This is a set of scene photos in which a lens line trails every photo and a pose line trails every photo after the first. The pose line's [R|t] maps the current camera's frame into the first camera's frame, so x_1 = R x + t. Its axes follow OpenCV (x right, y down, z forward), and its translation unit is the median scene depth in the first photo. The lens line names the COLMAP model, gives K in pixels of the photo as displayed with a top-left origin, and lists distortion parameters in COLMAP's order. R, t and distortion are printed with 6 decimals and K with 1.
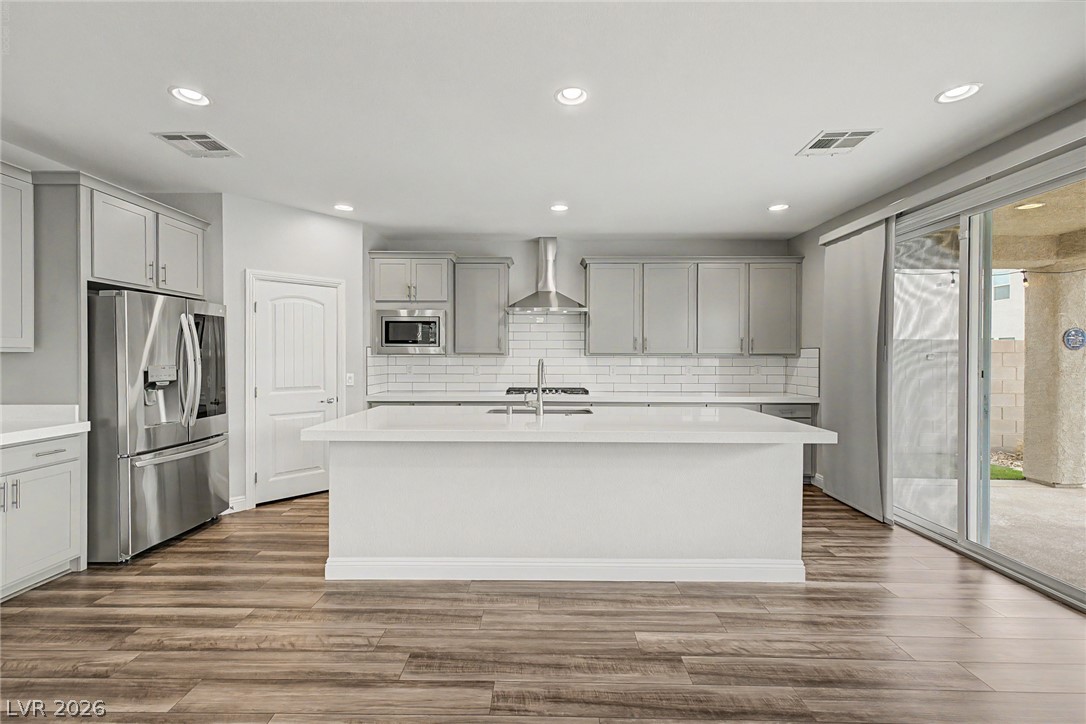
lens RADIAL K [[456.9, 0, 537.9], [0, 456.9, 358.4], [0, 0, 1]] dist [0.005046, -0.000013]
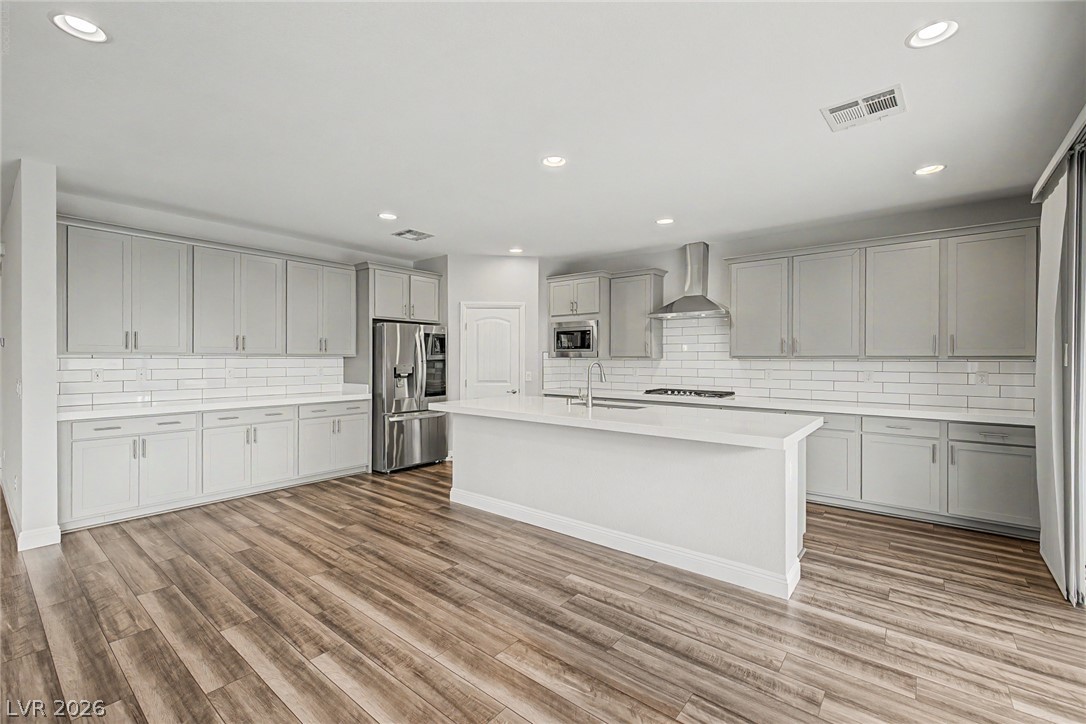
lens RADIAL K [[466.0, 0, 540.7], [0, 466.0, 359.0], [0, 0, 1]] dist [0.004241, 0.000330]
pose [[0.784179, 0.000098, -0.620534, 0.548295], [-0.003885, 0.999981, -0.004751, 0.001502], [0.620522, 0.006137, 0.784165, -0.046474]]
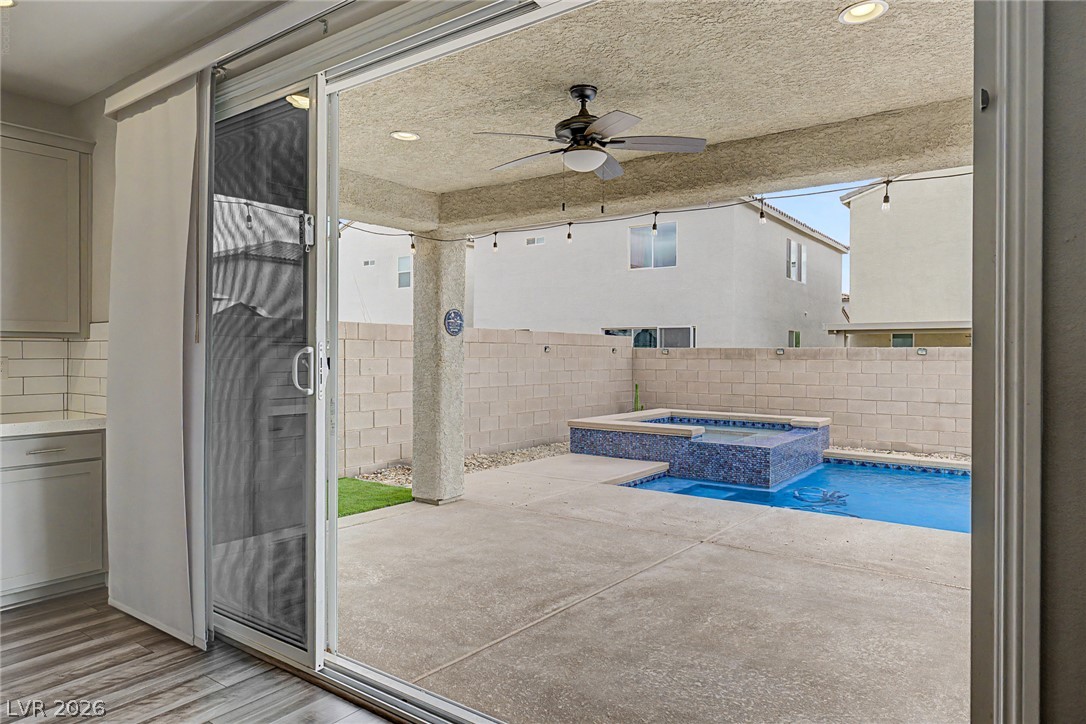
lens RADIAL K [[675.8, 0, 543.0], [0, 675.8, 362.0], [0, 0, 1]] dist [-0.005491, -0.001958]
pose [[0.578476, -0.010298, 0.815634, 0.338384], [0.003247, 0.999941, 0.010322, 0.021467], [-0.815693, -0.003323, 0.578476, 0.209174]]
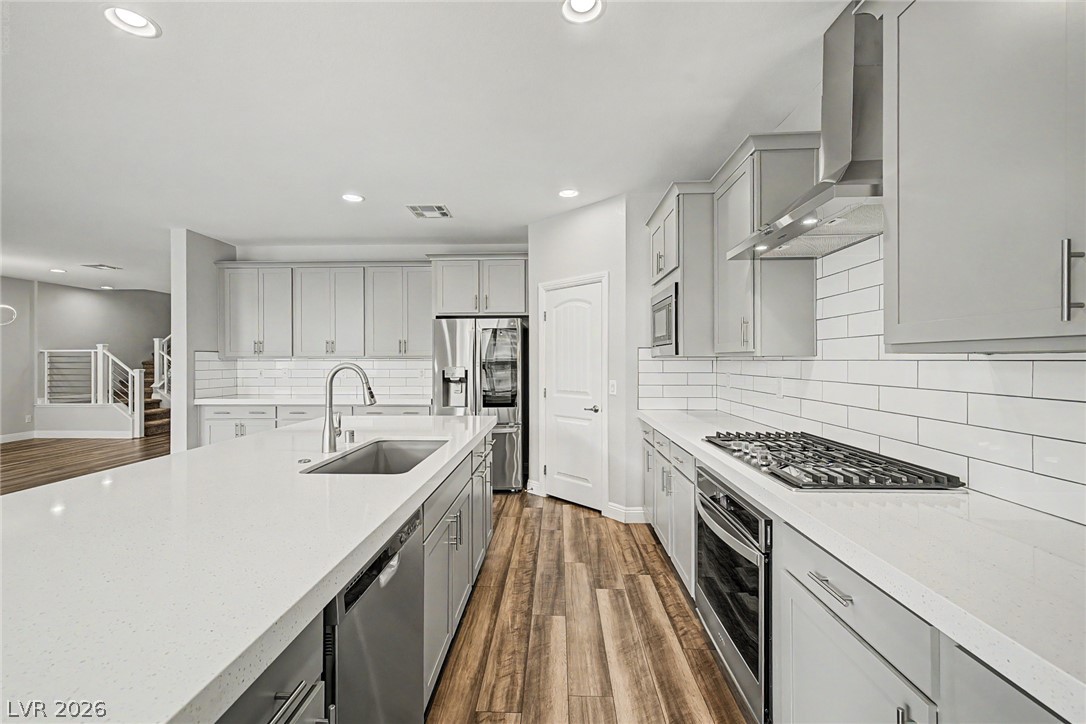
lens RADIAL K [[456.9, 0, 537.9], [0, 456.9, 358.4], [0, 0, 1]] dist [0.005046, -0.000013]
pose [[-0.027185, -0.008037, -0.999598, 0.515234], [-0.003082, 0.999964, -0.007956, -0.000473], [0.999626, 0.002865, -0.027209, 1.063142]]
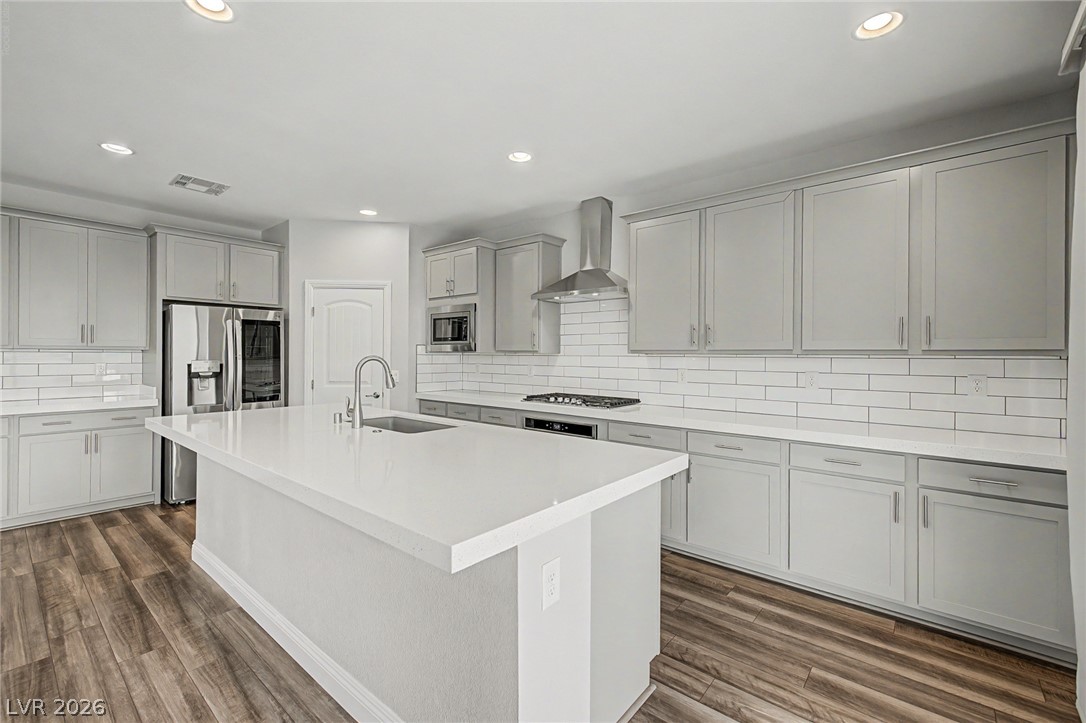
lens RADIAL K [[464.4, 0, 539.1], [0, 464.4, 354.1], [0, 0, 1]] dist [0.003725, 0.000506]
pose [[0.771259, 0.001152, -0.636521, 0.613964], [-0.007047, 0.999953, -0.006729, 0.000542], [0.636483, 0.009676, 0.771230, 0.473674]]
